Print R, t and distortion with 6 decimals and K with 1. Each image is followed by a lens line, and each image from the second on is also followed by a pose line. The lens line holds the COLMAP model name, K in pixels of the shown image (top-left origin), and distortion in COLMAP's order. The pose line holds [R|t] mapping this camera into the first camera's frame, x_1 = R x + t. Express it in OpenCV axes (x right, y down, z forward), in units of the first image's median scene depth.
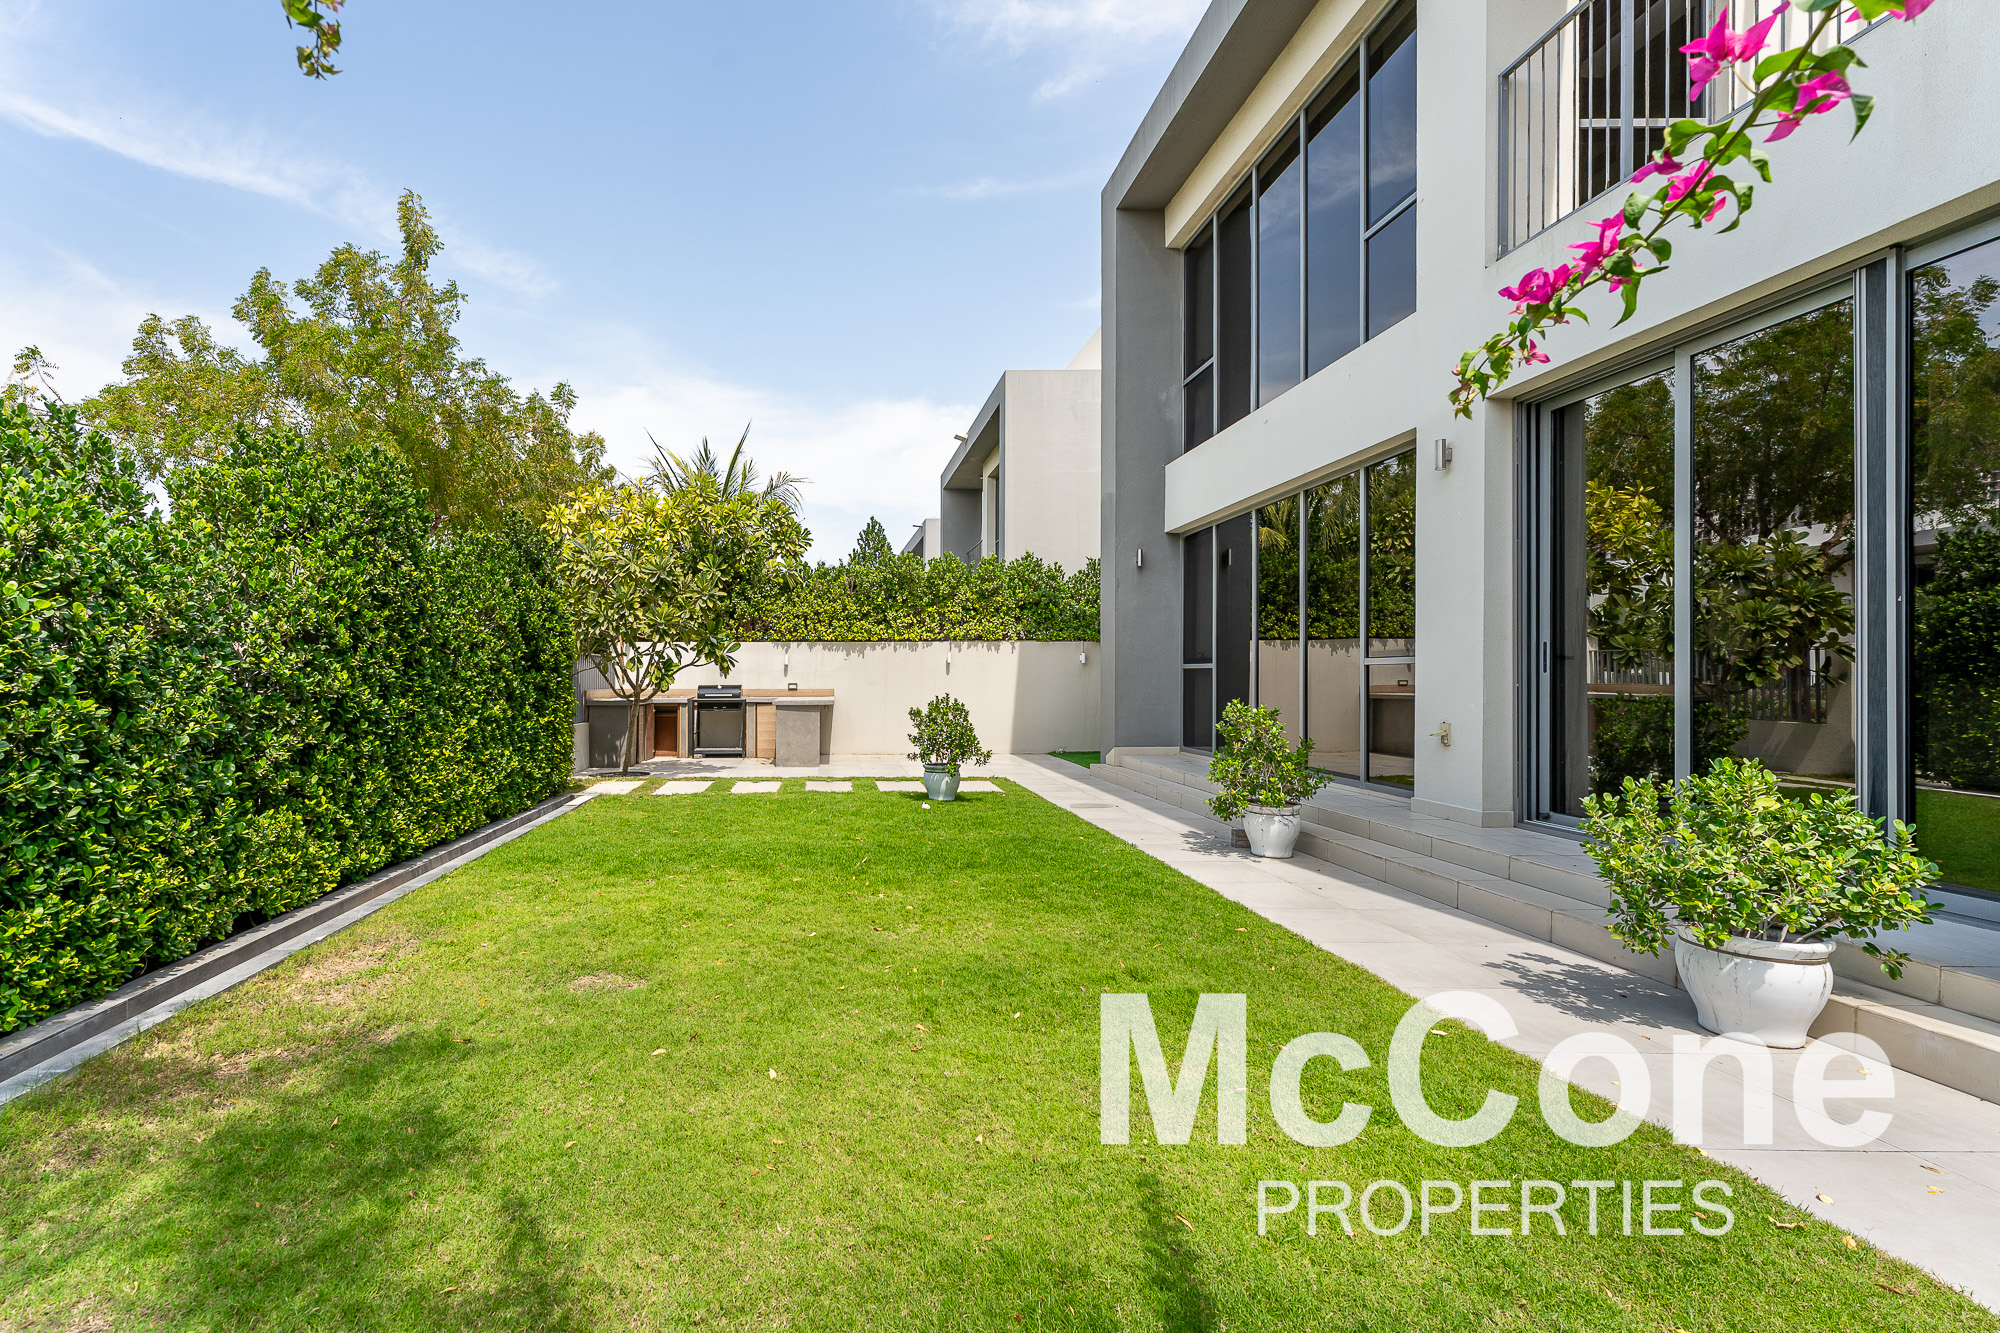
lens RADIAL K [[799.4, 0, 997.4], [0, 799.4, 683.1], [0, 0, 1]] dist [-0.000296, -0.000012]
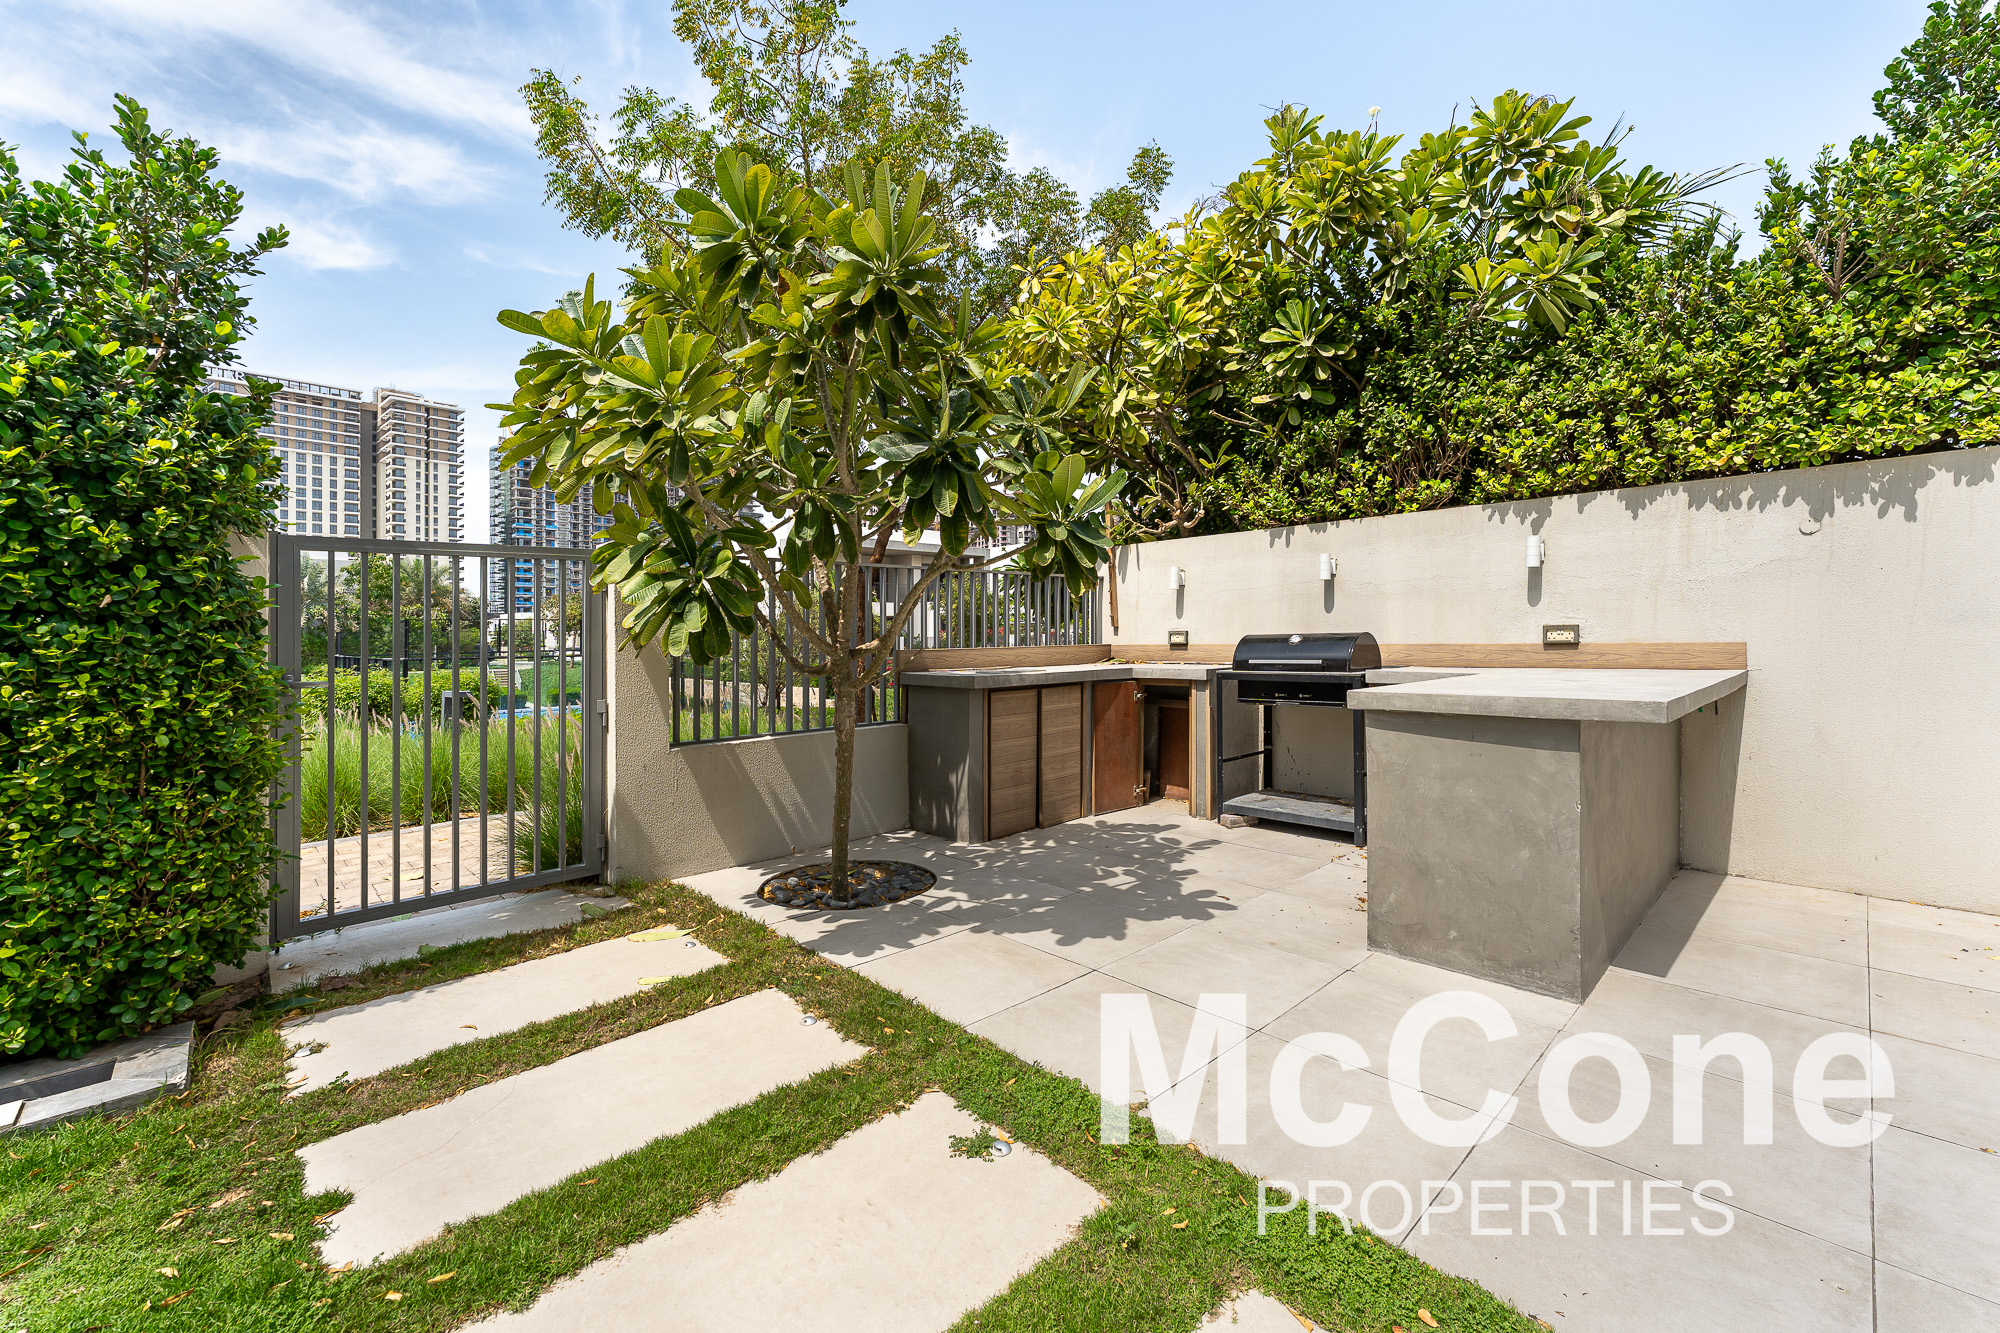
lens RADIAL K [[747.6, 0, 994.4], [0, 747.6, 635.8], [0, 0, 1]] dist [0.000326, 0.000079]
pose [[0.476367, -0.008112, -0.879209, -0.103465], [0.007781, 0.999957, -0.005010, 0.003613], [0.879212, -0.004454, 0.476410, 0.664650]]
